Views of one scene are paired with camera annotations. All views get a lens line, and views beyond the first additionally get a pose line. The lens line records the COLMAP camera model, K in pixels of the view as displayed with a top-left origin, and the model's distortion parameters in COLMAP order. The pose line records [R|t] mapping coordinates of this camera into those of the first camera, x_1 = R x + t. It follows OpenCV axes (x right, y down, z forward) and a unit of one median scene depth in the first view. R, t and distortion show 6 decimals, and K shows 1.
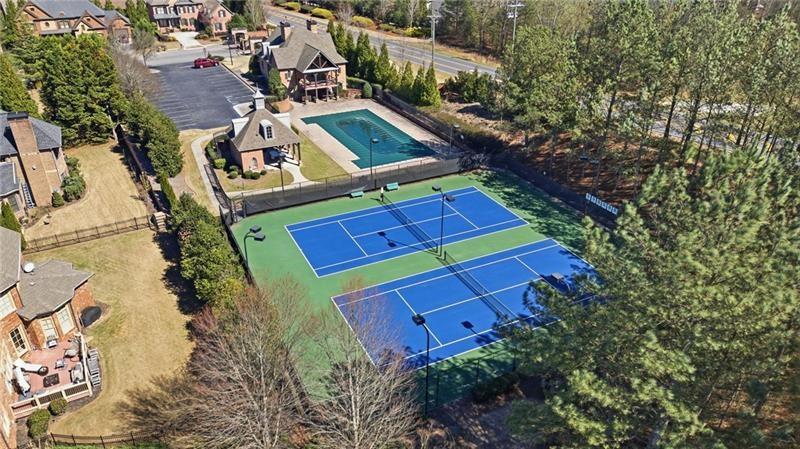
lens RADIAL K [[559.6, 0, 400.0], [0, 559.6, 224.5], [0, 0, 1]] dist [0.091473, -0.100170]
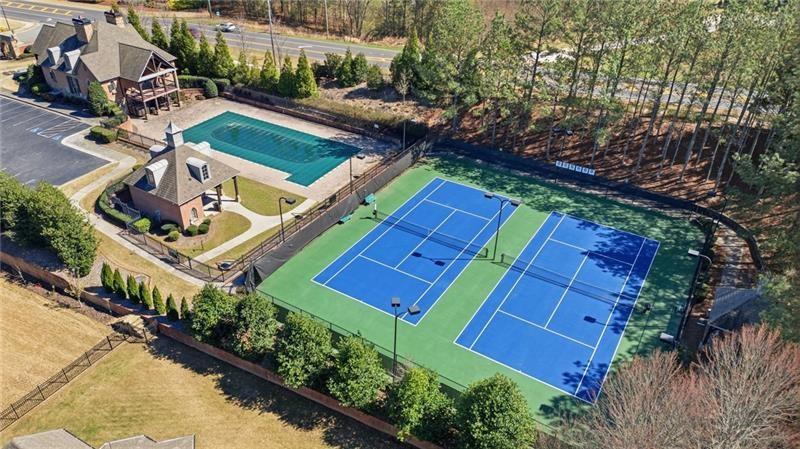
lens RADIAL K [[559.6, 0, 400.0], [0, 559.6, 224.5], [0, 0, 1]] dist [0.091473, -0.100170]
pose [[0.846622, -0.280576, 0.452226, -0.292811], [0.239993, 0.959711, 0.146142, -0.110163], [-0.475011, -0.015196, 0.879849, 0.124598]]
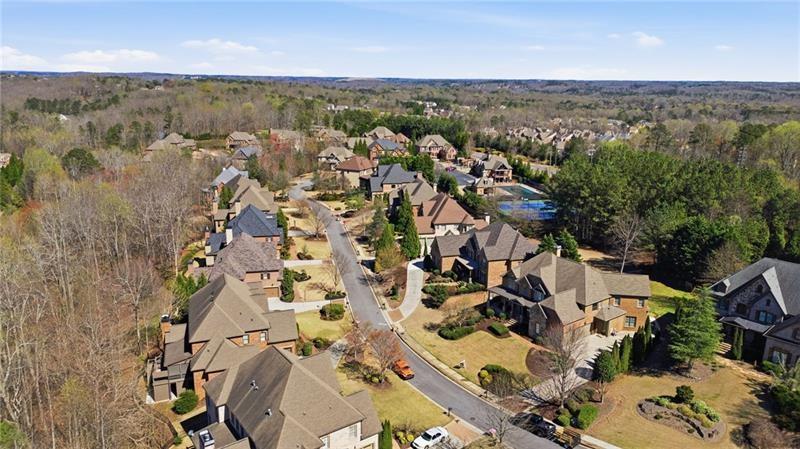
lens RADIAL K [[559.6, 0, 400.0], [0, 559.6, 224.5], [0, 0, 1]] dist [0.091473, -0.100170]
pose [[0.962108, 0.068252, -0.263989, 0.108121], [-0.129998, 0.965867, -0.224059, 0.625761], [0.239686, 0.249887, 0.938140, -1.511900]]
